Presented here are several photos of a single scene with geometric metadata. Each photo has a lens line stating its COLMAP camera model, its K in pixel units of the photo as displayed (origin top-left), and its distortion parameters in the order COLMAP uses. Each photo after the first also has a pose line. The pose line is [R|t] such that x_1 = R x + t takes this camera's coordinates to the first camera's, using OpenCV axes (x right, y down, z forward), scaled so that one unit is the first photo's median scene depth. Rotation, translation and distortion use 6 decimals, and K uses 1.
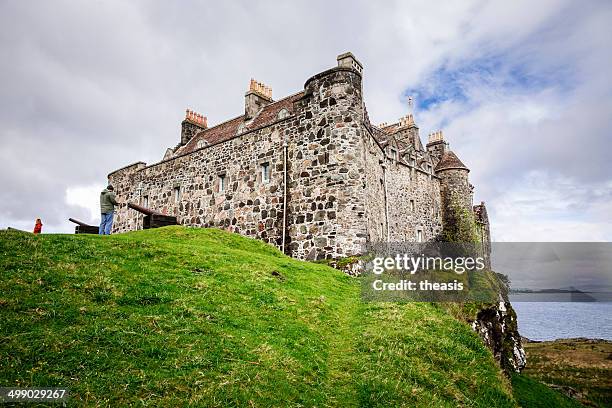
lens RADIAL K [[1056.2, 0, 306.0], [0, 1056.2, 204.0], [0, 0, 1]] dist [0.301873, 0.003957]
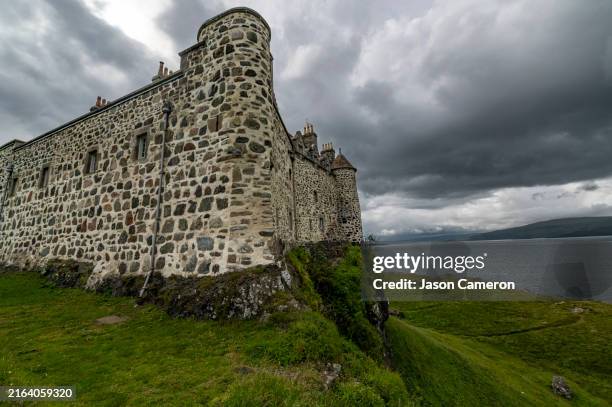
lens RADIAL K [[1056.2, 0, 306.0], [0, 1056.2, 203.5], [0, 0, 1]] dist [0.301873, 0.003957]
pose [[0.996351, 0.010788, 0.084661, 0.016451], [-0.011646, 0.999886, 0.009651, 0.002585], [-0.084547, -0.010602, 0.996363, 0.263454]]
